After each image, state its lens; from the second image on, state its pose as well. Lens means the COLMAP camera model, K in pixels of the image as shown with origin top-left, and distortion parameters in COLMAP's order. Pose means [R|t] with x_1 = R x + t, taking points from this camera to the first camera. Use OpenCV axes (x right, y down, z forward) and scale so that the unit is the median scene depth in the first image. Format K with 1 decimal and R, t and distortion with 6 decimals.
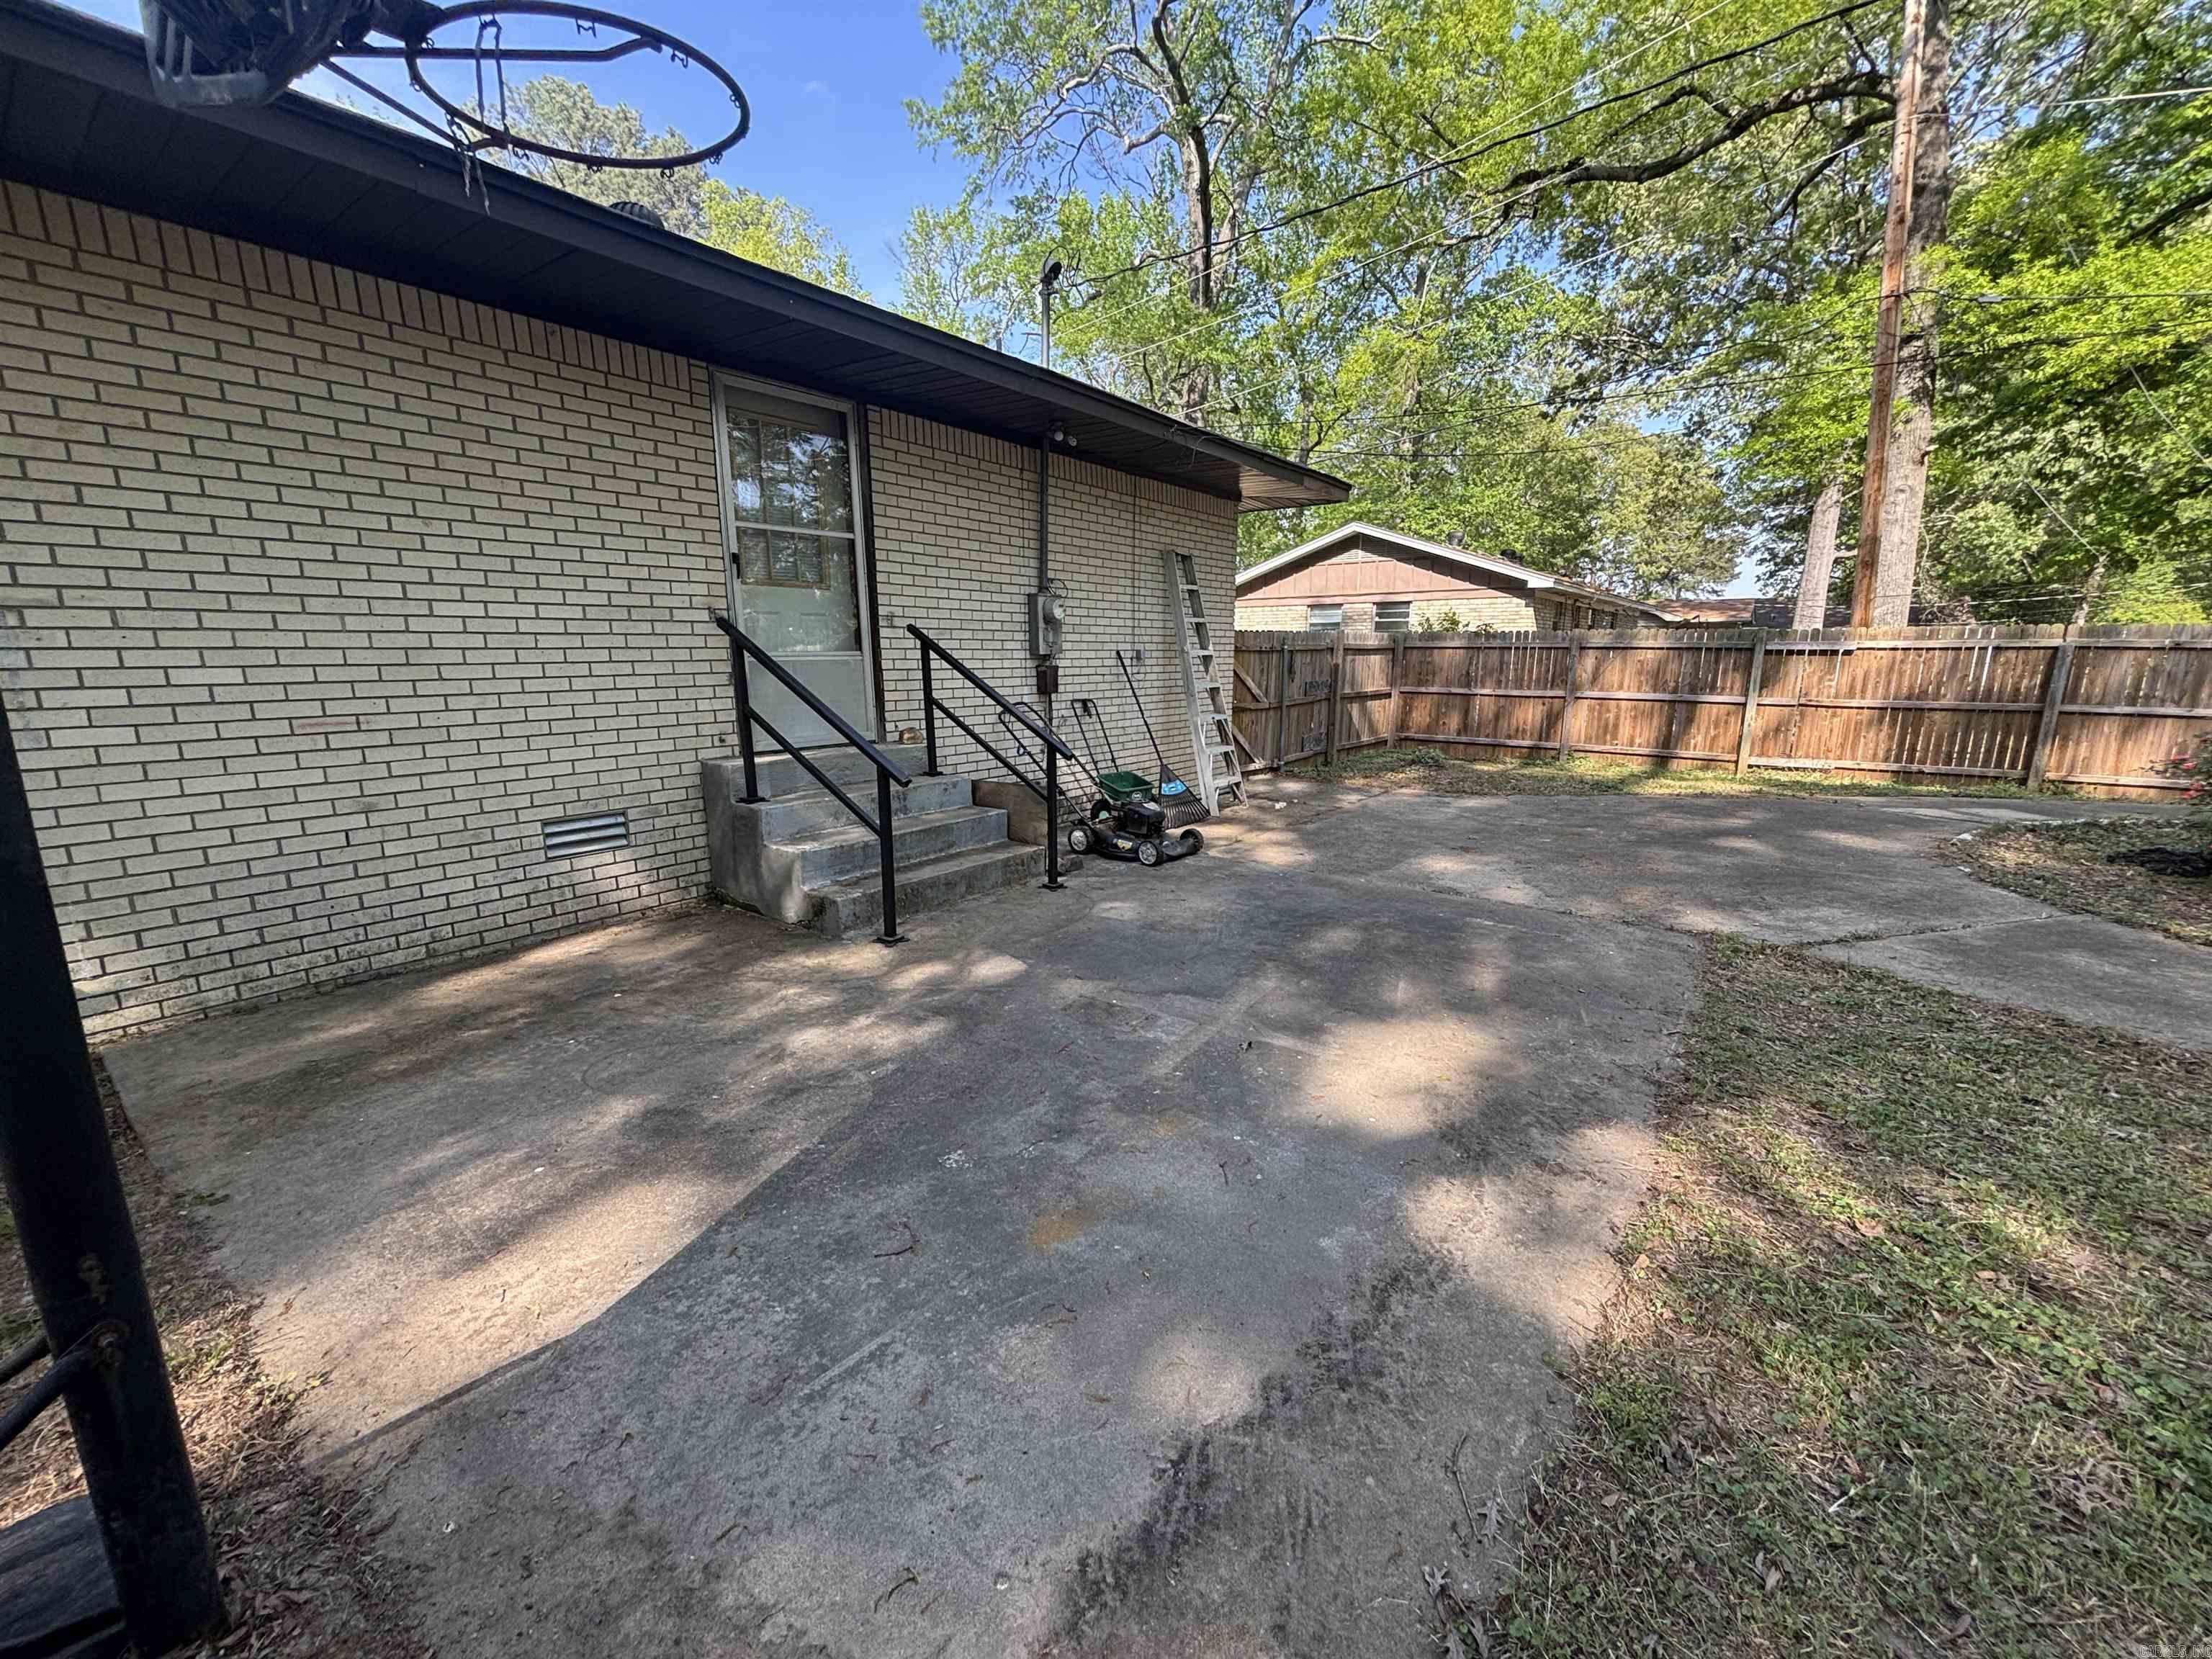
lens RADIAL K [[893.3, 0, 1103.8], [0, 893.3, 828.2], [0, 0, 1]] dist [-0.000649, -0.000909]
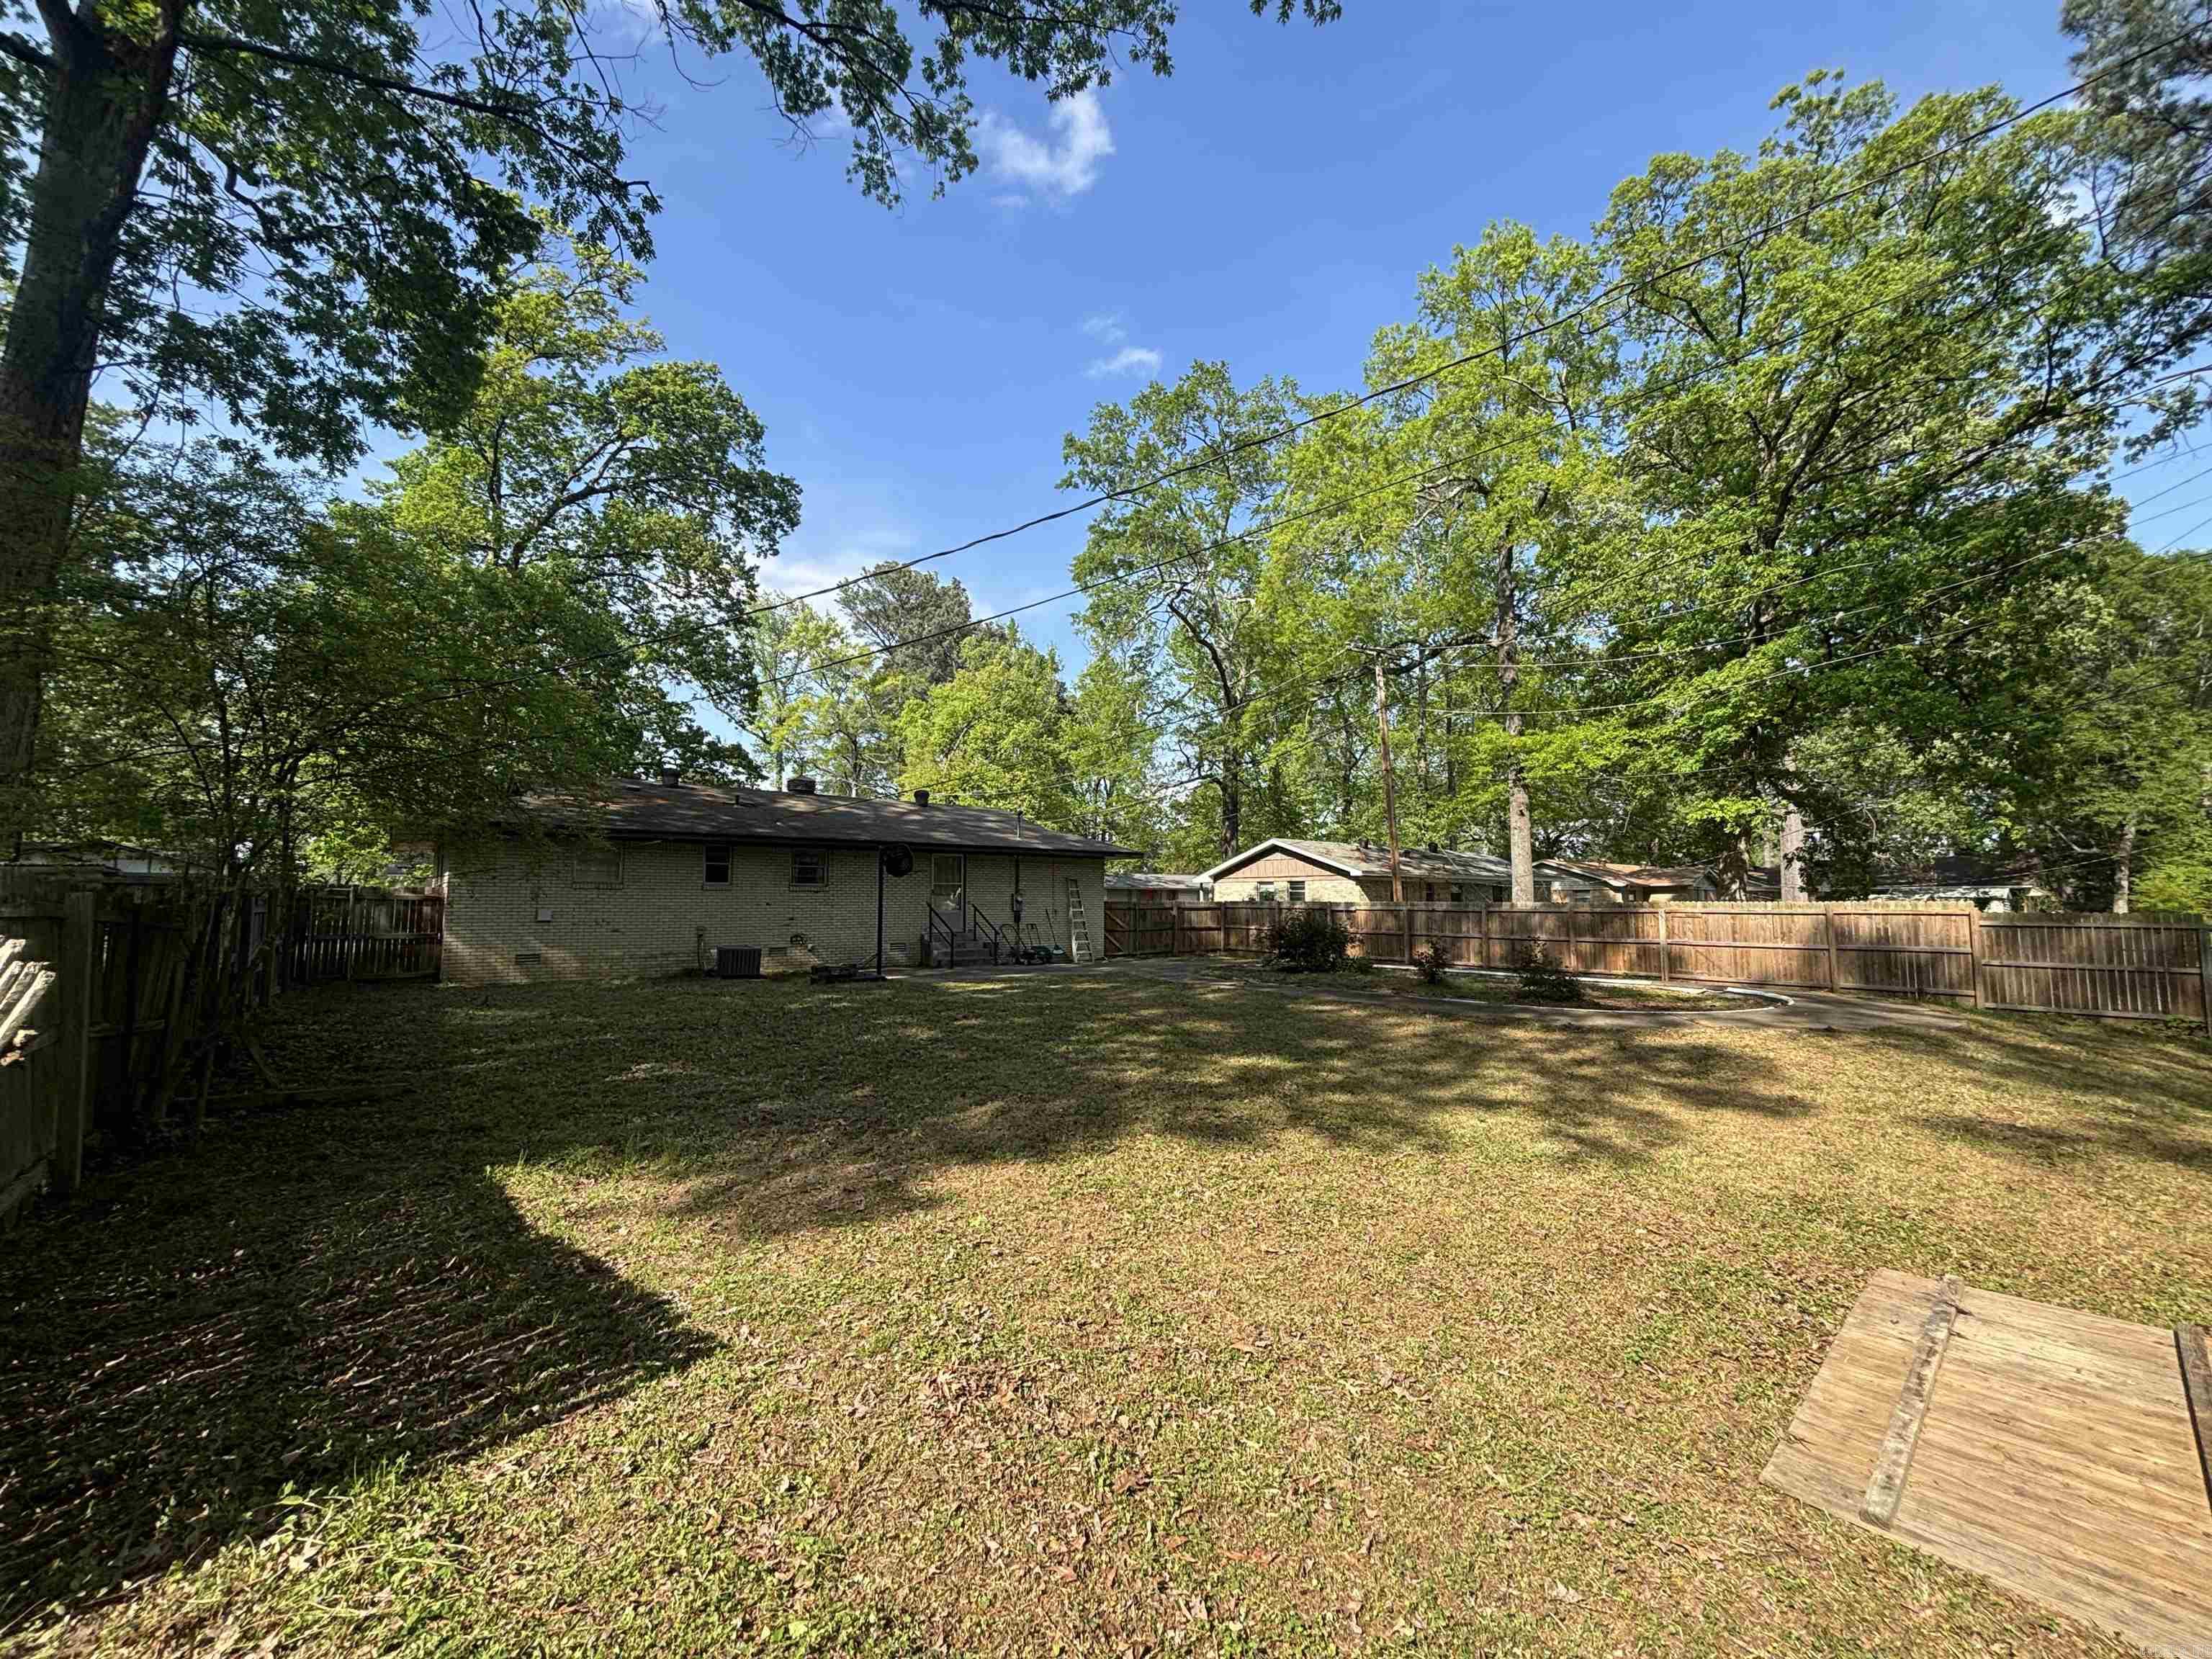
lens RADIAL K [[893.3, 0, 1103.8], [0, 893.3, 828.2], [0, 0, 1]] dist [-0.000649, -0.000909]
pose [[0.972185, 0.019206, -0.233426, 0.762793], [-0.079176, 0.964908, -0.250365, 0.244040], [0.220427, 0.261883, 0.939590, -1.616351]]
